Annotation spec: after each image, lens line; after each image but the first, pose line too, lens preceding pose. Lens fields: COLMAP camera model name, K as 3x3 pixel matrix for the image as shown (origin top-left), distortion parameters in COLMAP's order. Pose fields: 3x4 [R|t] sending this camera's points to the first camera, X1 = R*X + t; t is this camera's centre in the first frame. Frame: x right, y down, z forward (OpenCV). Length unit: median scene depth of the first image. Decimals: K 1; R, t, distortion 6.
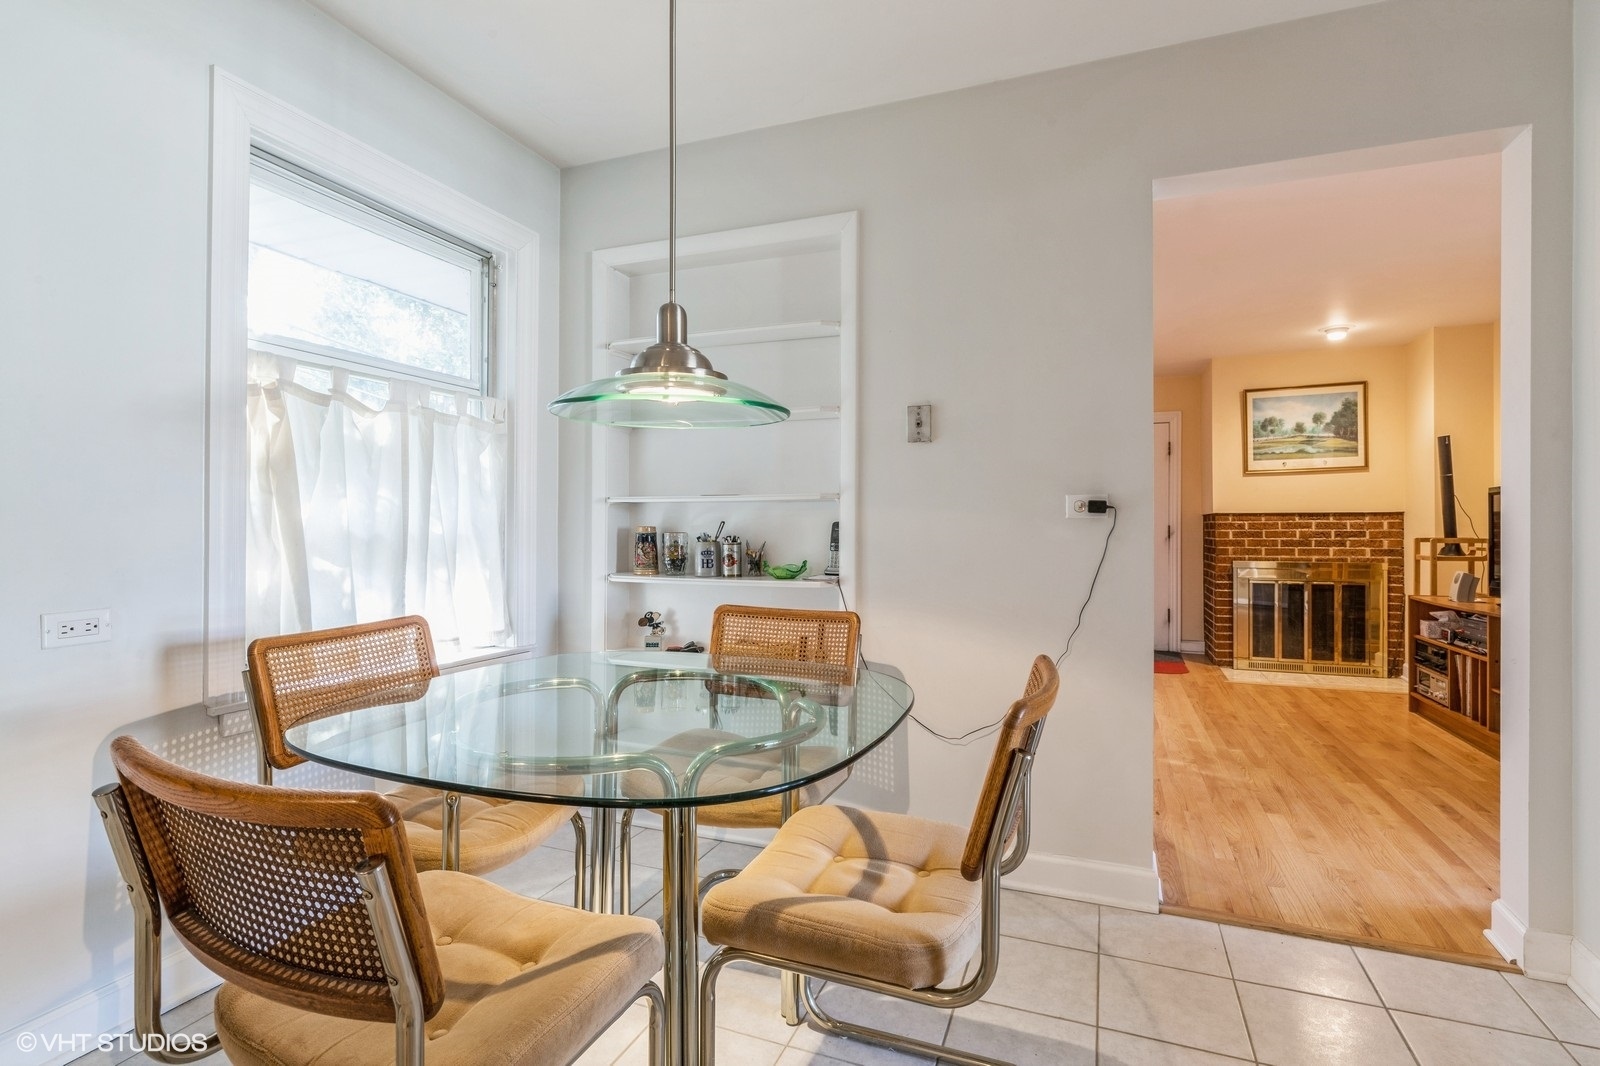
lens RADIAL K [[802.9, 0, 793.9], [0, 802.9, 530.1], [0, 0, 1]] dist [-0.001838, -0.000542]
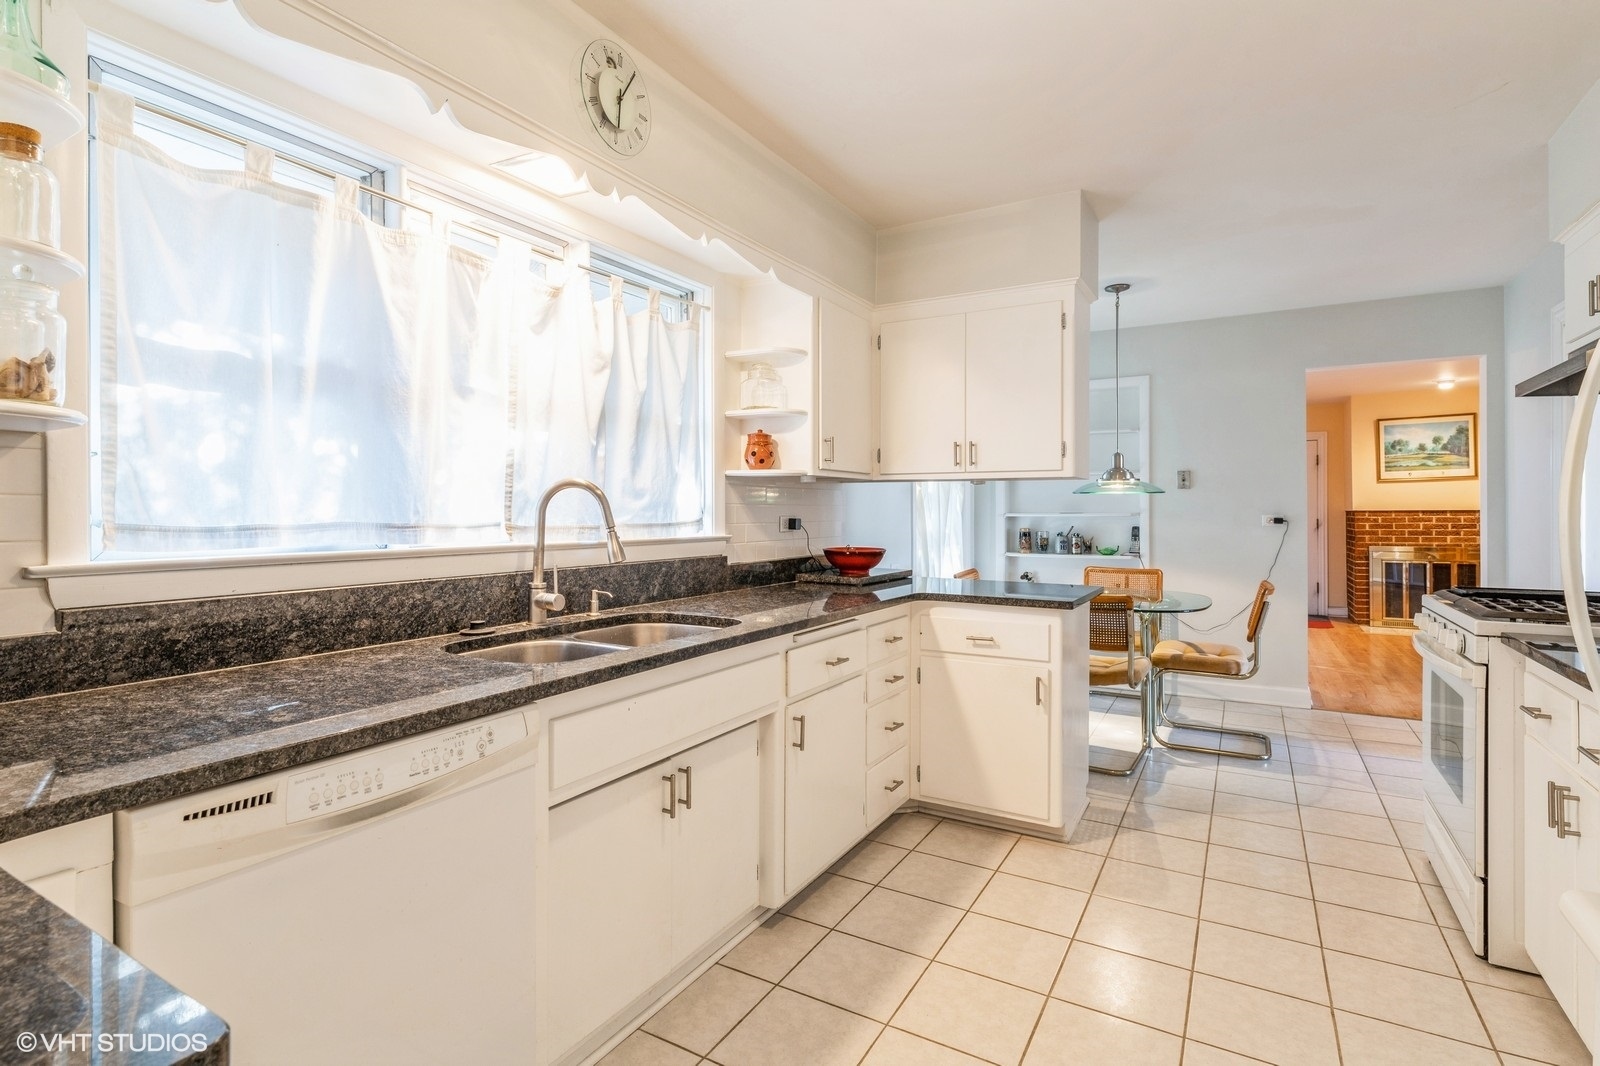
lens RADIAL K [[772.9, 0, 805.1], [0, 772.9, 513.4], [0, 0, 1]] dist [-0.002733, -0.000237]
pose [[0.988593, -0.004997, -0.150528, -0.200110], [0.004582, 0.999985, -0.003102, -0.017277], [0.150542, 0.002377, 0.988601, -0.437469]]
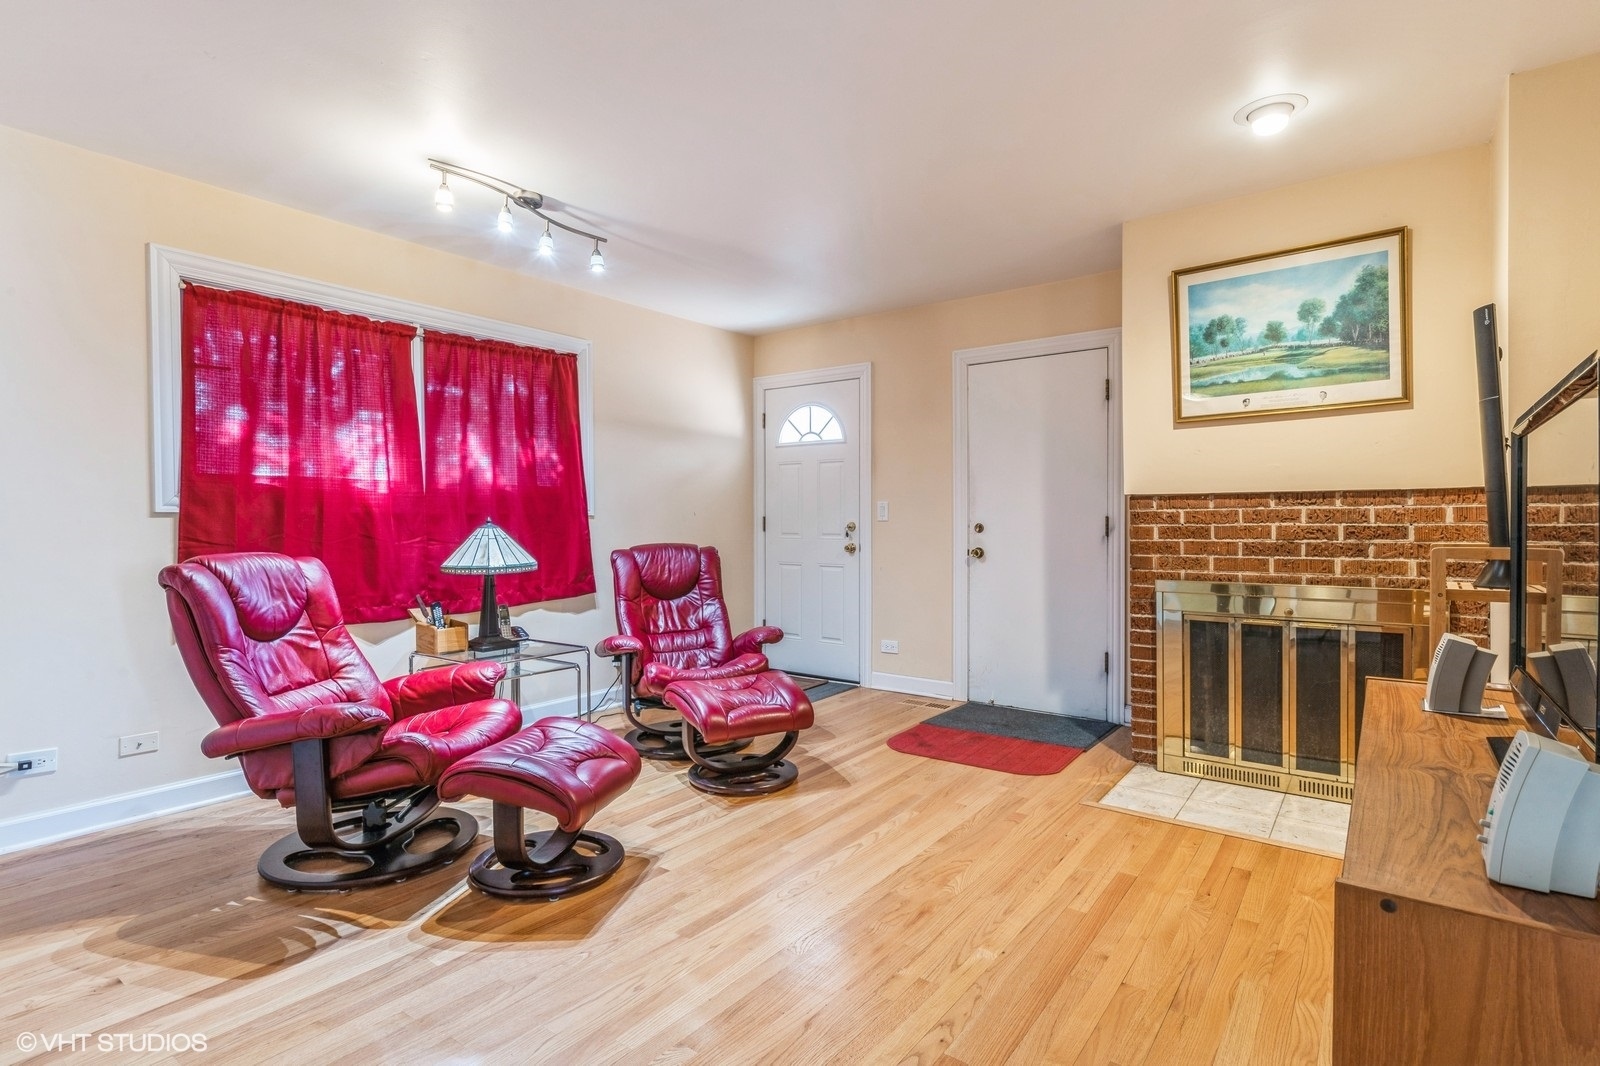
lens RADIAL K [[802.9, 0, 793.9], [0, 802.9, 530.1], [0, 0, 1]] dist [-0.001838, -0.000542]
pose [[0.964596, -0.004104, -0.263700, 0.463718], [0.008637, 0.999834, 0.016033, -0.007707], [0.263590, -0.017743, 0.964472, 0.401865]]
